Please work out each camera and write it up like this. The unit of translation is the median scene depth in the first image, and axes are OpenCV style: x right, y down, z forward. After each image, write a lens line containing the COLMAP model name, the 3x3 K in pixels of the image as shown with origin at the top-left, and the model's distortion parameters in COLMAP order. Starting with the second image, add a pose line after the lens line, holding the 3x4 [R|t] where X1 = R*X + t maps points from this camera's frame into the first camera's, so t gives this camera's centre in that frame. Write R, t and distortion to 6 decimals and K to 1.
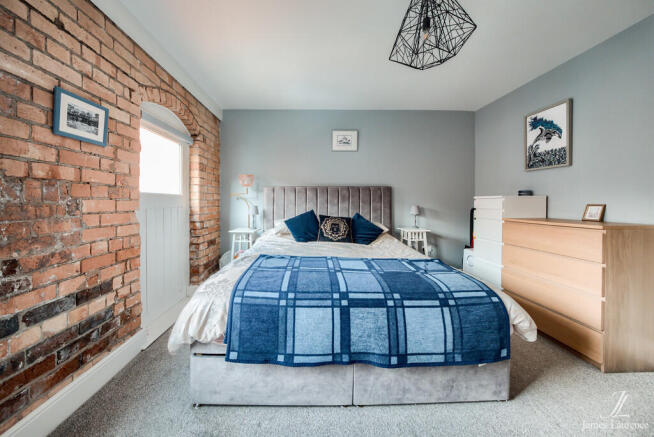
lens RADIAL K [[226.8, 0, 306.1], [0, 226.8, 200.7], [0, 0, 1]] dist [-0.012557, 0.001159]
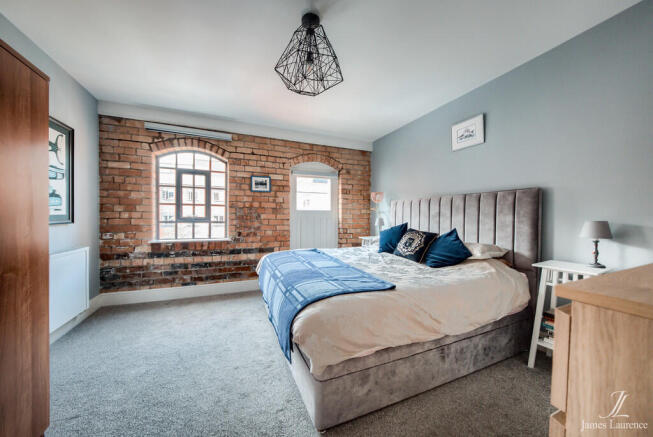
lens RADIAL K [[226.4, 0, 322.8], [0, 226.4, 216.3], [0, 0, 1]] dist [-0.012557, 0.001159]
pose [[0.366415, -0.001060, -0.930451, 1.563049], [0.003741, 0.999993, 0.000334, 0.021868], [0.930444, -0.003603, 0.366417, 0.614015]]
